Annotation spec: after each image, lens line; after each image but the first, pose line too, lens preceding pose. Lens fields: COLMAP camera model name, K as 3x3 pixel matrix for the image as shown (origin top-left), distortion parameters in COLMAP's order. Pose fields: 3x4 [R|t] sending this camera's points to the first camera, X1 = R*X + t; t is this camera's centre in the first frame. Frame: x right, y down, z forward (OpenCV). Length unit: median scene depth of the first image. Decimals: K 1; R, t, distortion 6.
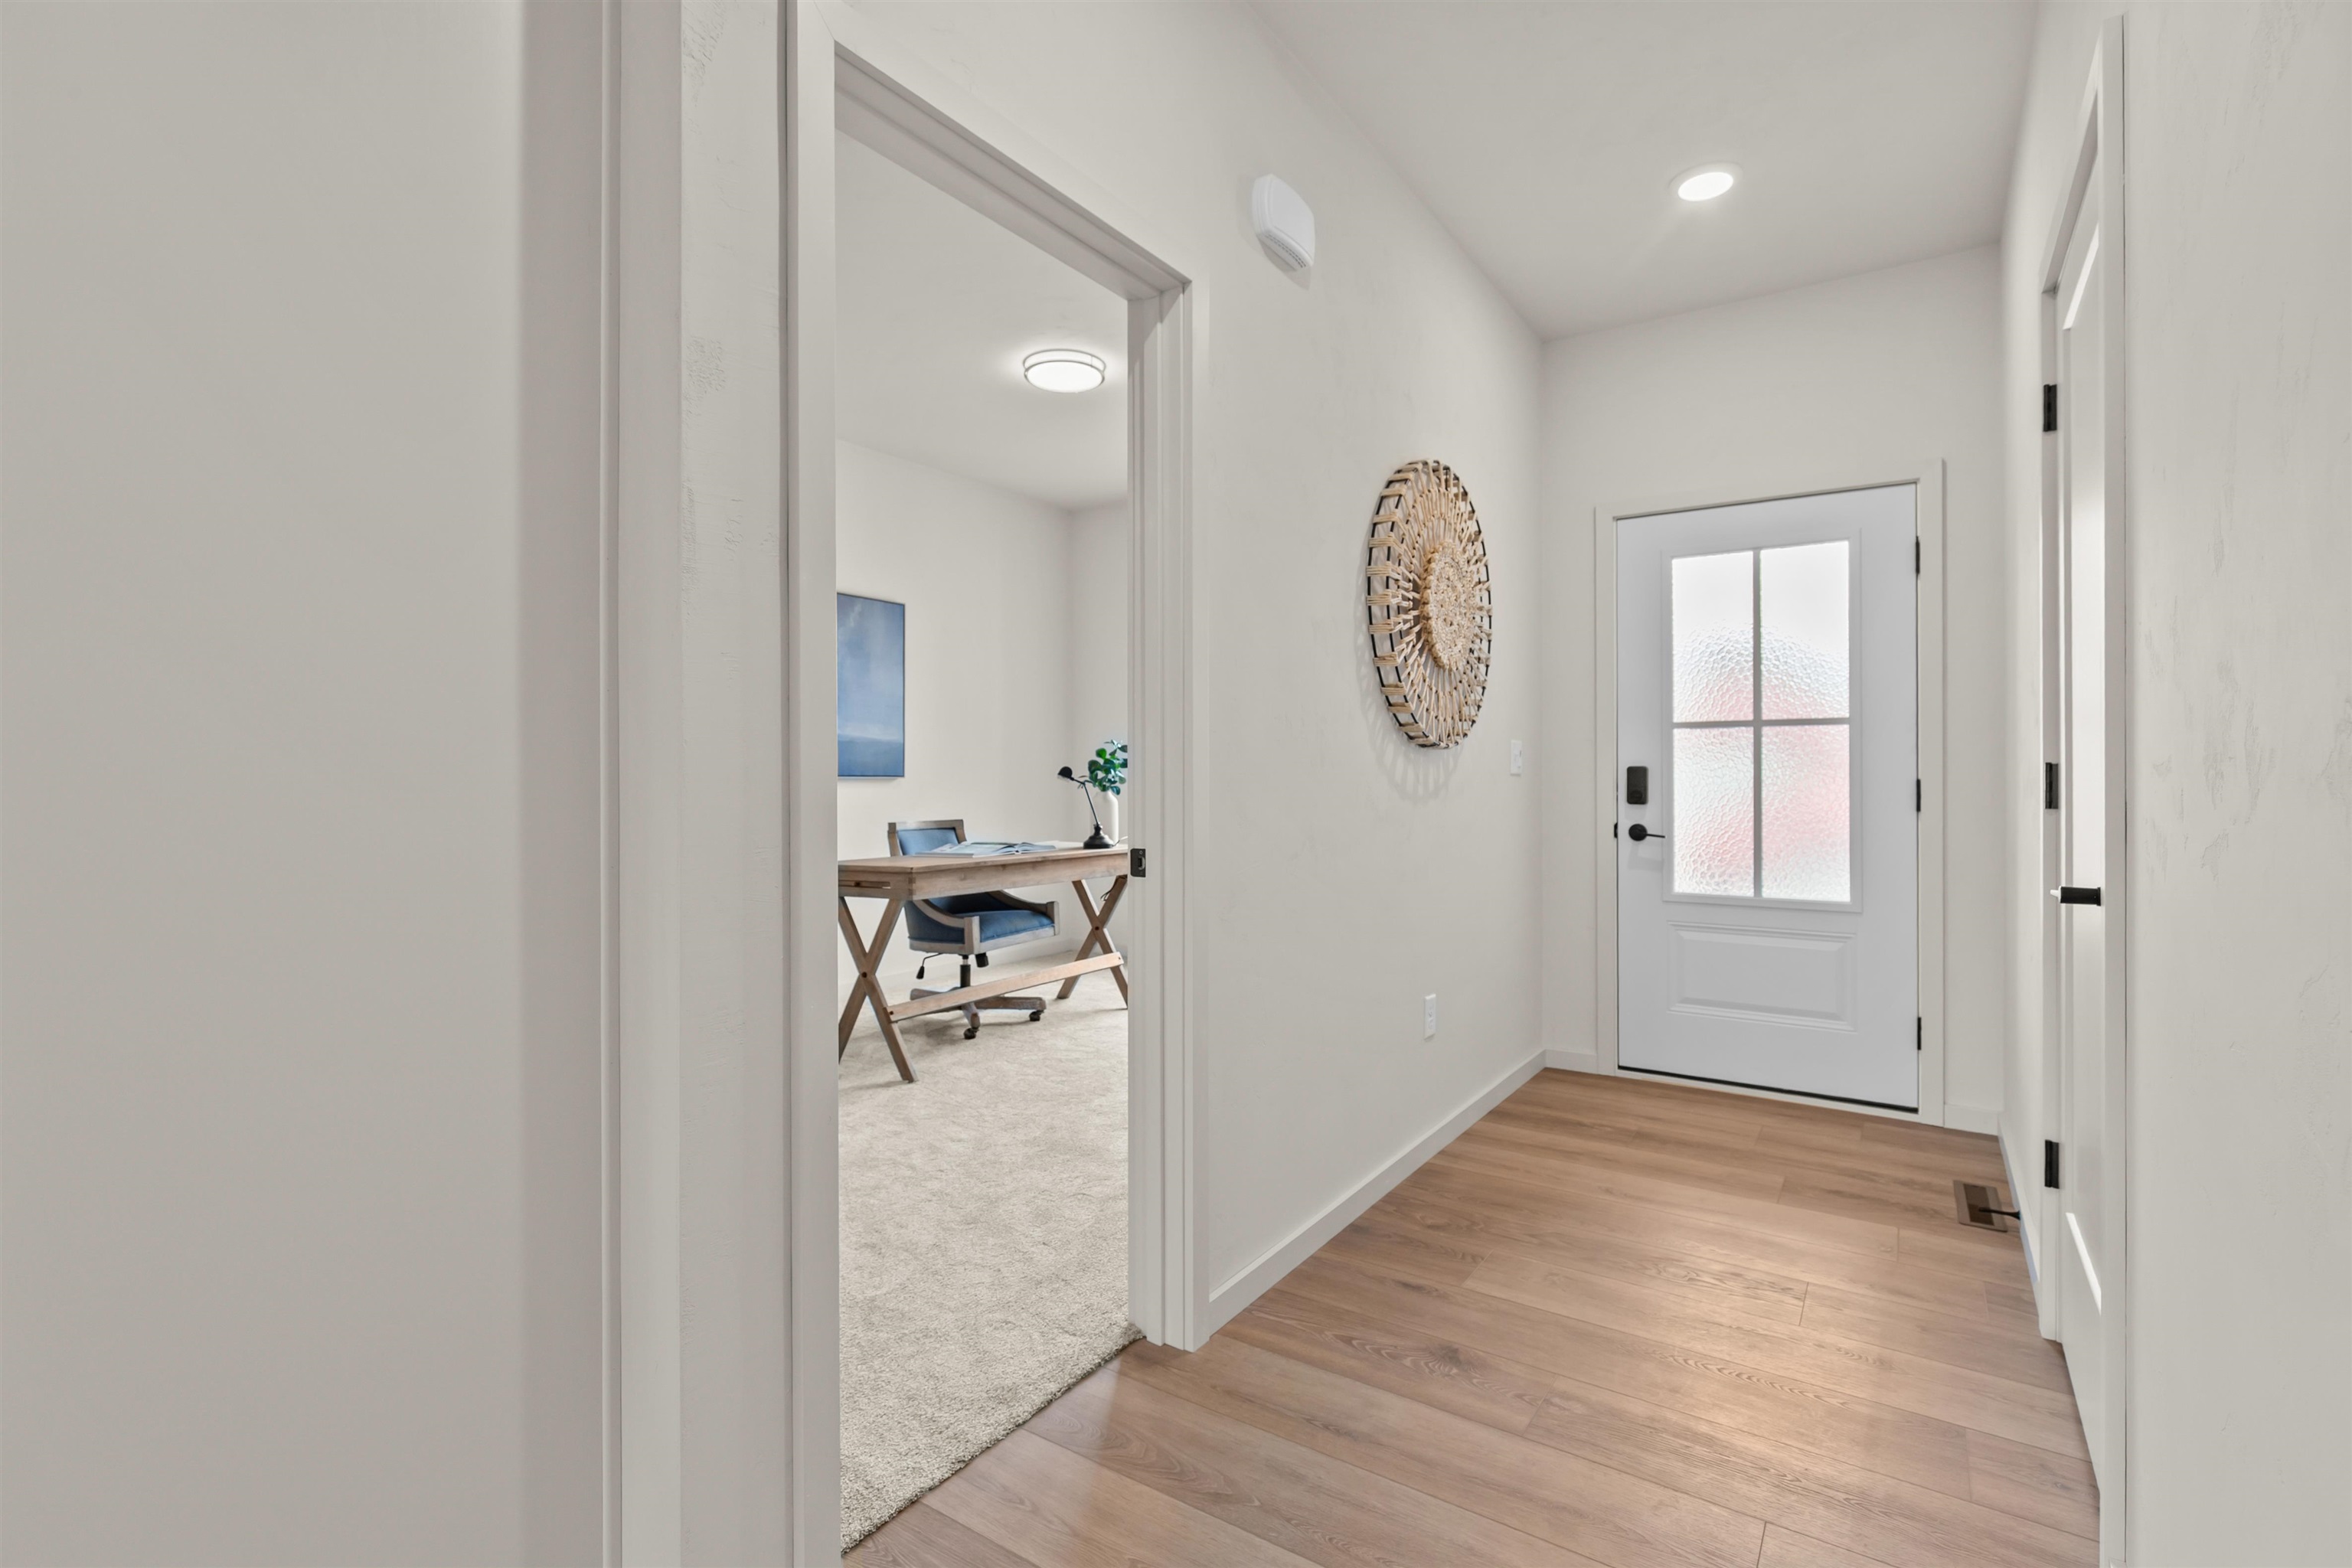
lens RADIAL K [[1061.2, 0, 1179.3], [0, 1061.2, 771.7], [0, 0, 1]] dist [0.004807, -0.001837]
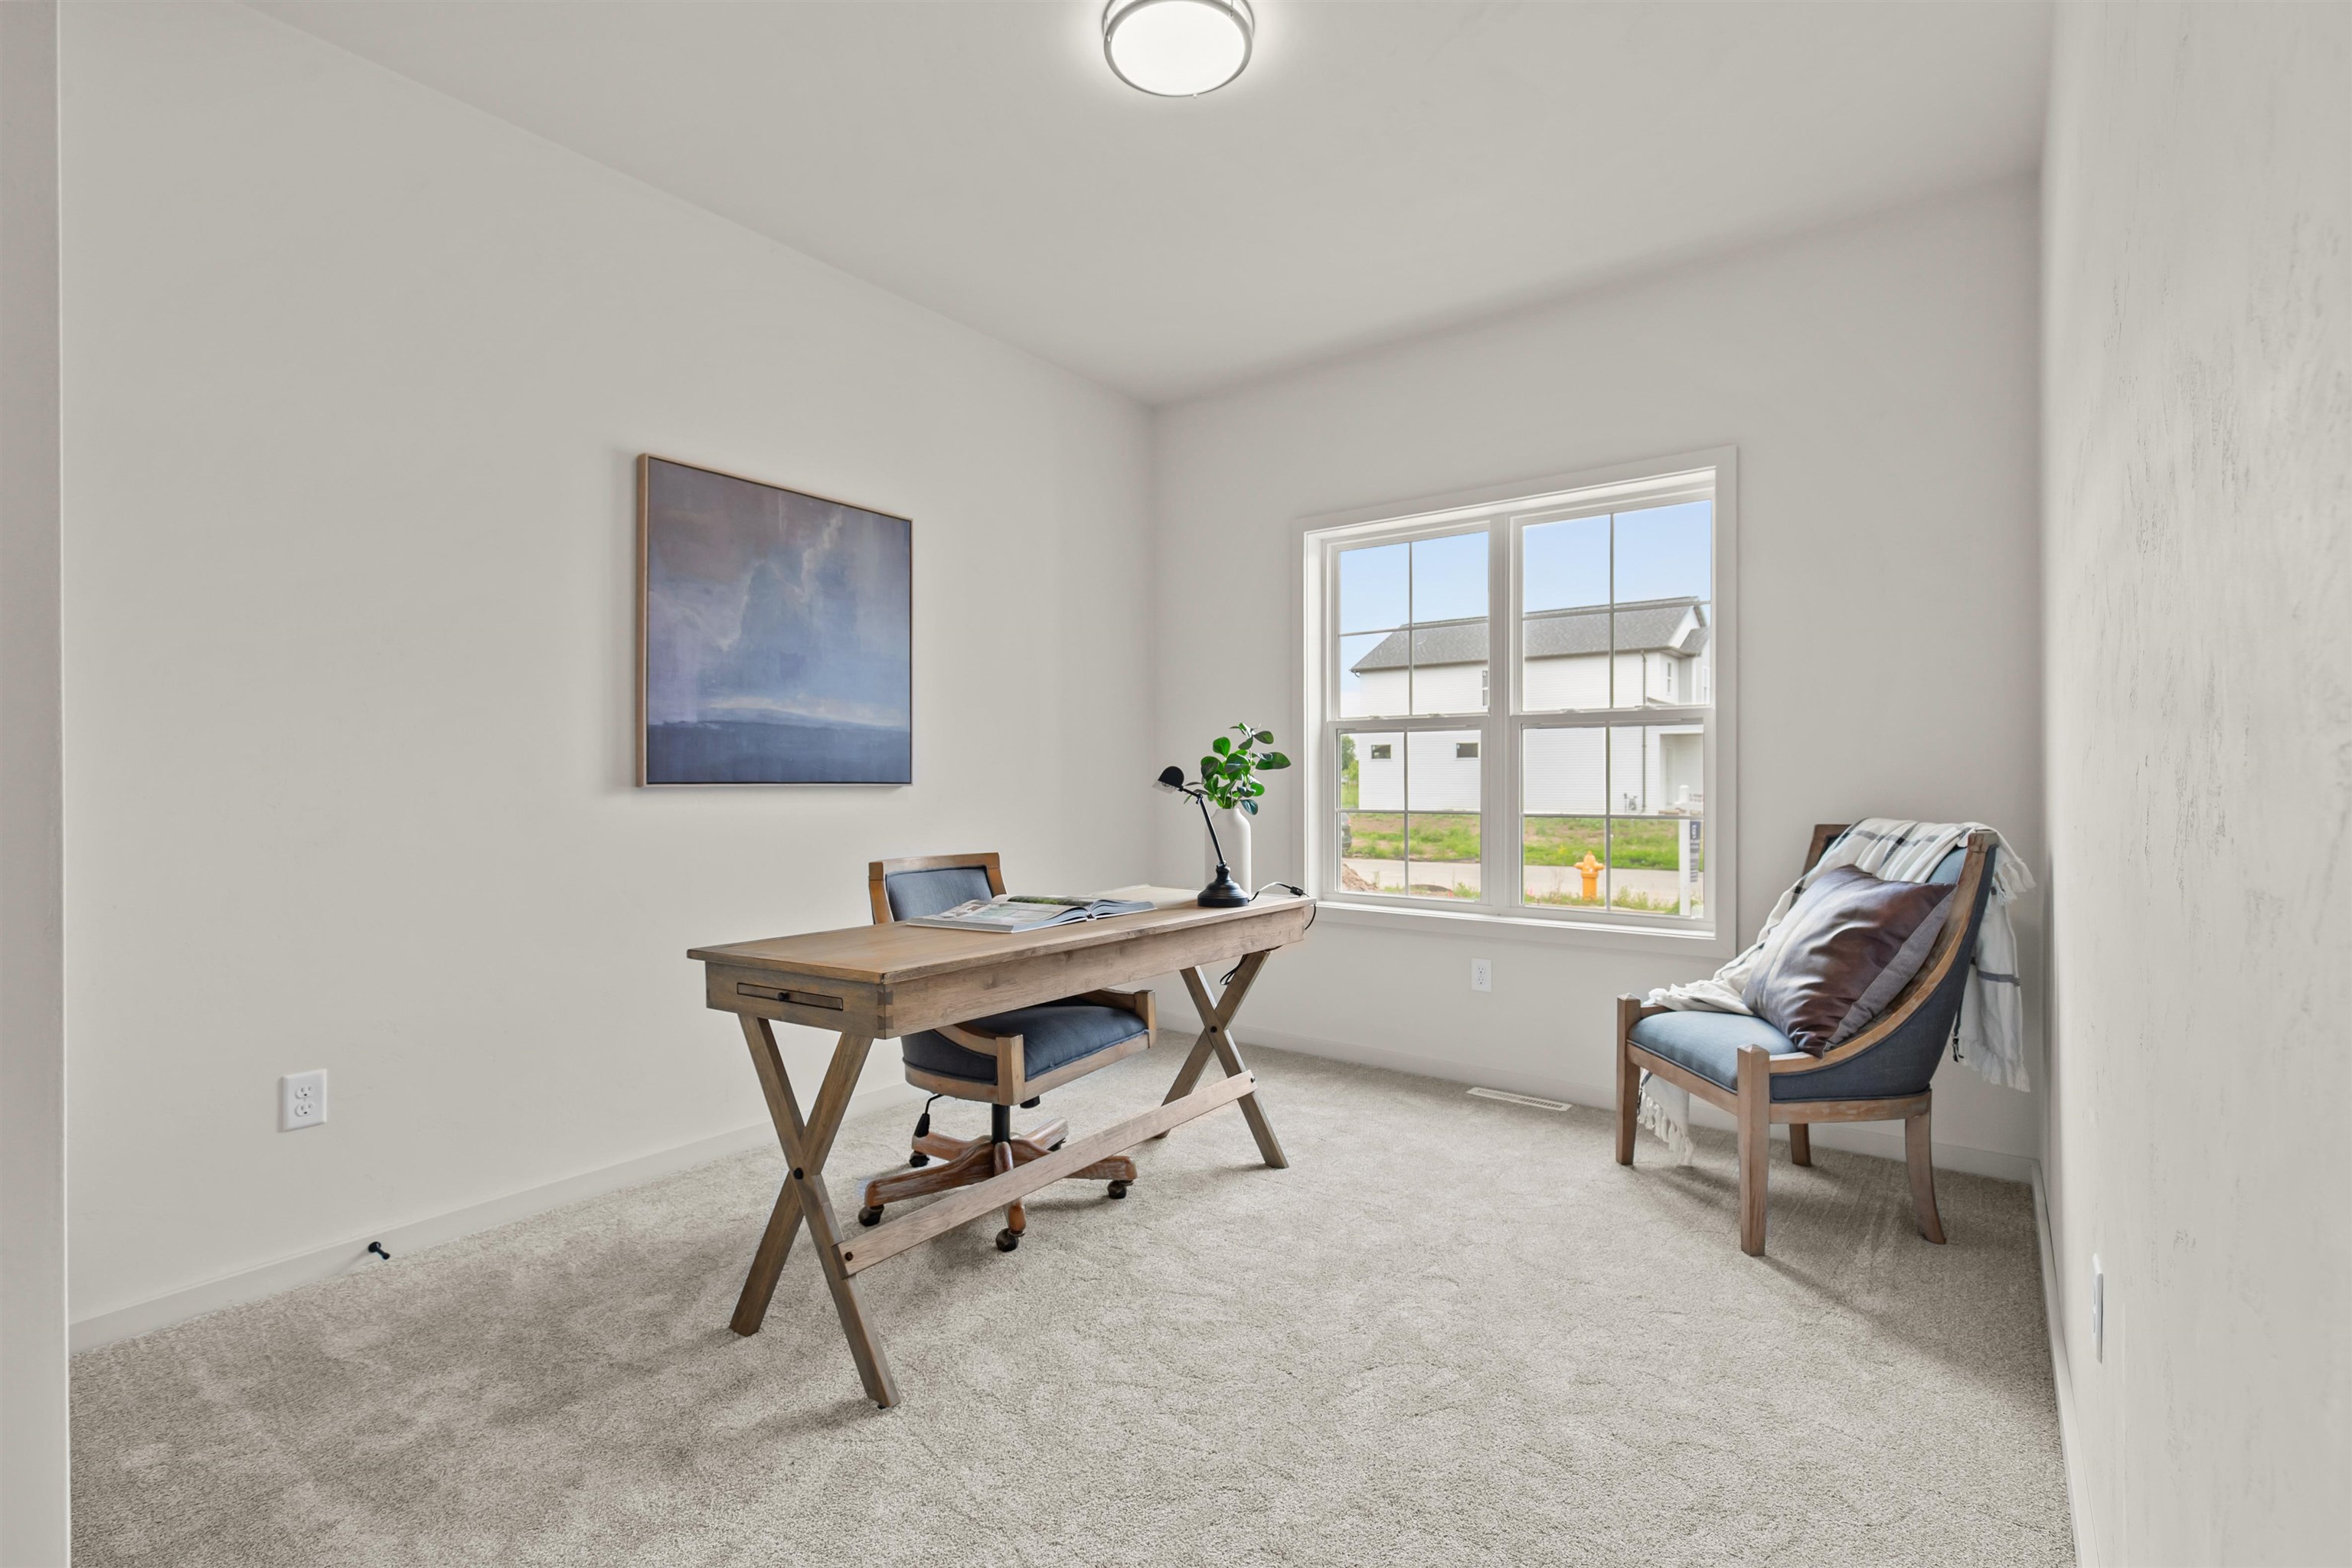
lens RADIAL K [[1061.2, 0, 1175.9], [0, 1061.2, 776.5], [0, 0, 1]] dist [0.004807, -0.001837]
pose [[0.998864, -0.000075, -0.047646, -0.075409], [0.000098, 1.000000, 0.000499, -0.000013], [0.047645, -0.000503, 0.998864, 0.411127]]
